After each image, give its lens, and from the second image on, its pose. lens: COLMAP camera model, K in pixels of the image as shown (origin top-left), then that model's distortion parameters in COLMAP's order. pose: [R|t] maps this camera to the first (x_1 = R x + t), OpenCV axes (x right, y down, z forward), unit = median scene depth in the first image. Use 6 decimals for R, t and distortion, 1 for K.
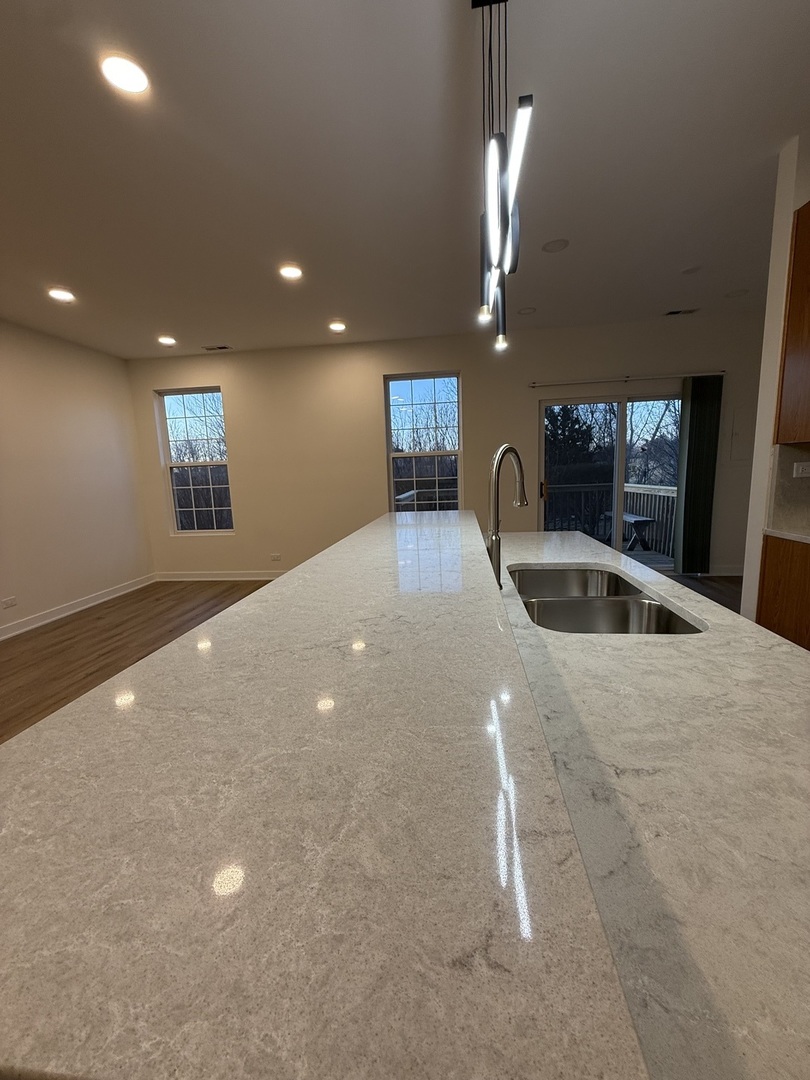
lens RADIAL K [[430.4, 0, 406.1], [0, 430.4, 538.3], [0, 0, 1]] dist [-0.003616, 0.000923]
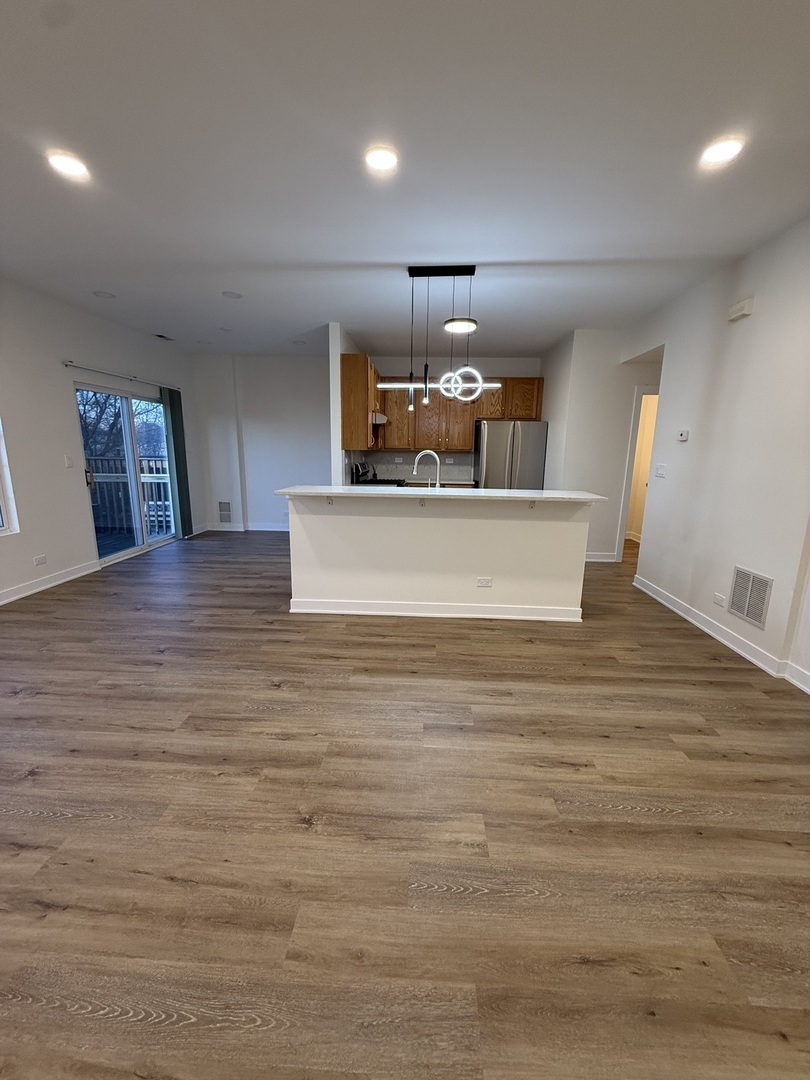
lens RADIAL K [[430.4, 0, 405.5], [0, 430.4, 535.5], [0, 0, 1]] dist [-0.003616, 0.000923]
pose [[-0.063938, -0.157728, 0.985410, -0.691307], [0.142595, 0.975855, 0.165451, -0.045011], [-0.987714, 0.151094, -0.039903, 0.368379]]
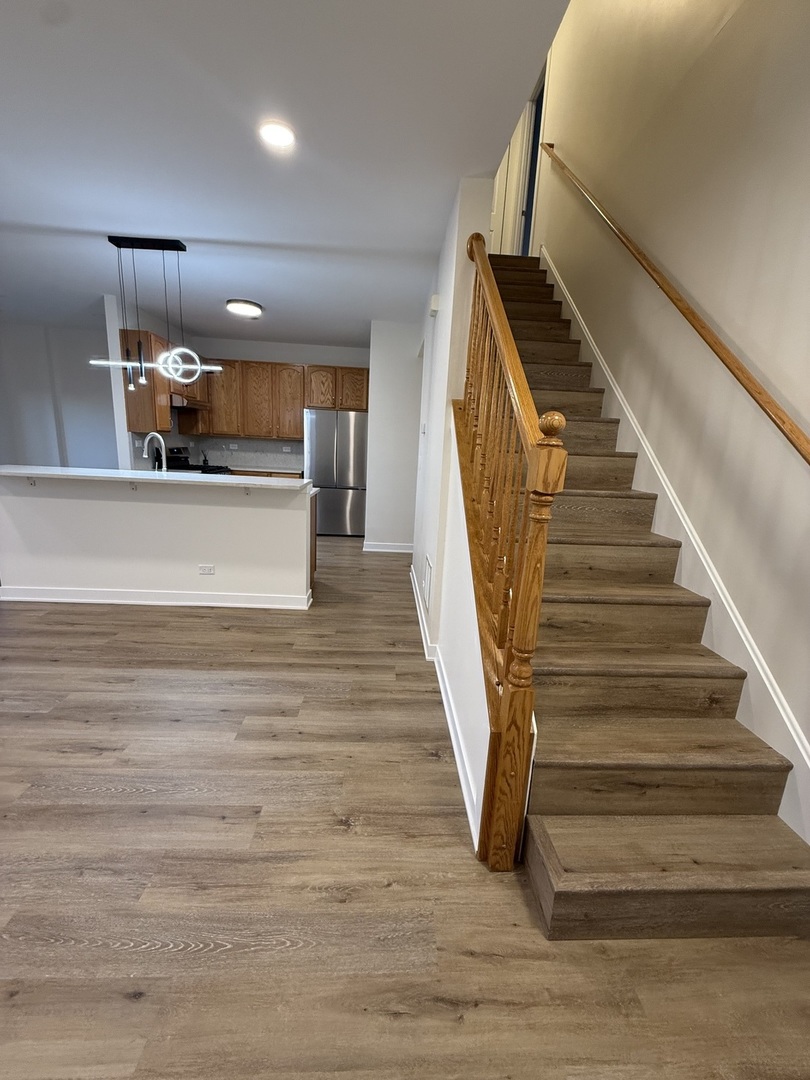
lens RADIAL K [[430.4, 0, 407.9], [0, 430.4, 539.1], [0, 0, 1]] dist [-0.003616, 0.000923]
pose [[-0.166212, -0.182573, 0.969041, -0.734096], [0.107361, 0.973518, 0.201832, 0.013483], [-0.980228, 0.137584, -0.142209, -0.011587]]
